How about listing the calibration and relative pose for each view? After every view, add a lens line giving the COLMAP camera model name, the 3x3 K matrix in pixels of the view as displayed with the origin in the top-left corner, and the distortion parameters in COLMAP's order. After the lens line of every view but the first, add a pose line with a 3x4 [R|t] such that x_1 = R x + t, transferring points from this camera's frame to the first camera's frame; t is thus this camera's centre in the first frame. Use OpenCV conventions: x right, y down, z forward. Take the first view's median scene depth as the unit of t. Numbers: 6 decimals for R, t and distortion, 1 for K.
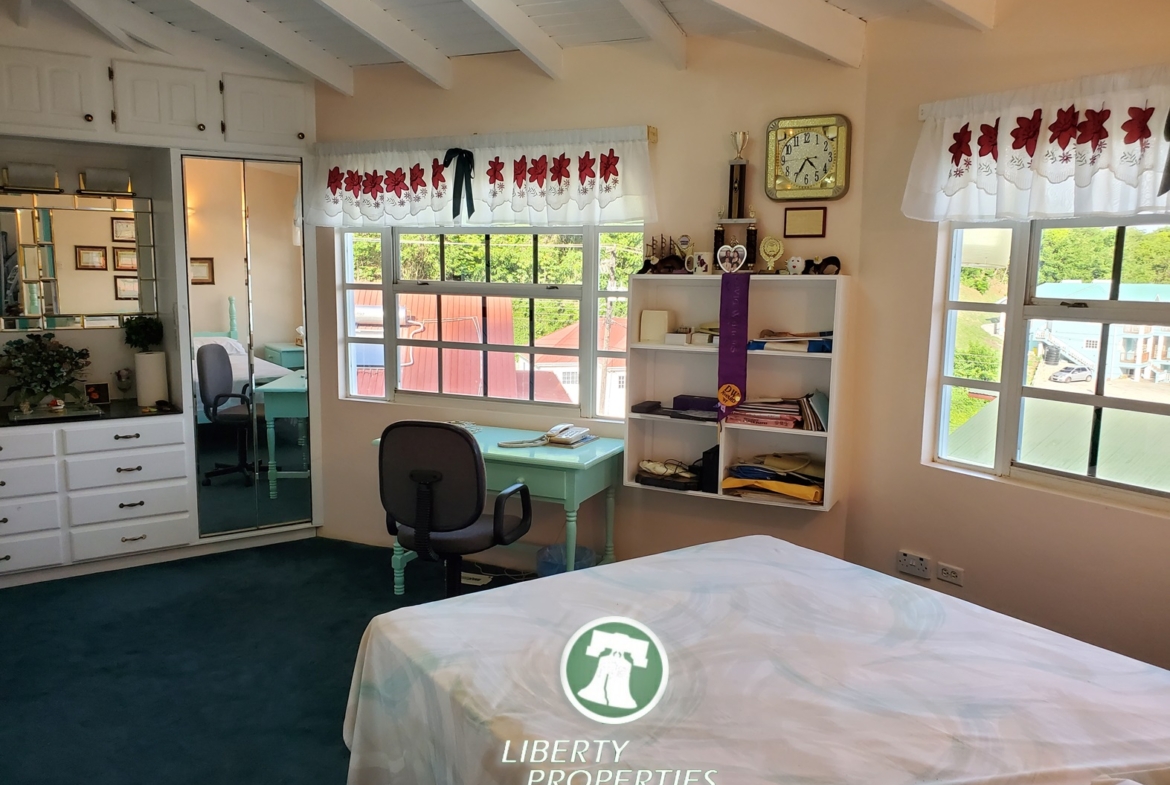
lens RADIAL K [[906.9, 0, 585.0], [0, 906.9, 392.5], [0, 0, 1]] dist [0.069407, -0.106499]
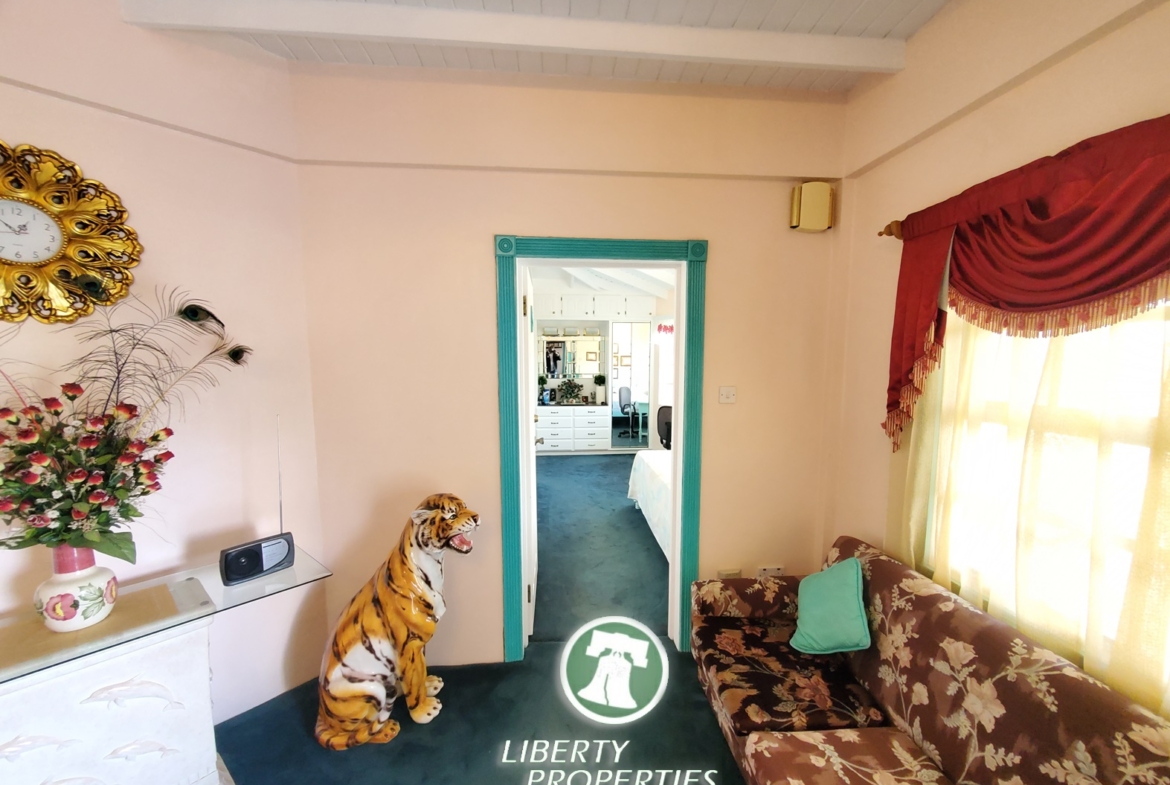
lens RADIAL K [[466.7, 0, 594.3], [0, 466.7, 406.4], [0, 0, 1]] dist [-0.002234, -0.000913]
pose [[0.875990, 0.042516, -0.480451, 0.265462], [-0.061015, 0.997873, -0.022943, 0.061215], [0.478454, 0.049412, 0.876721, -0.385117]]
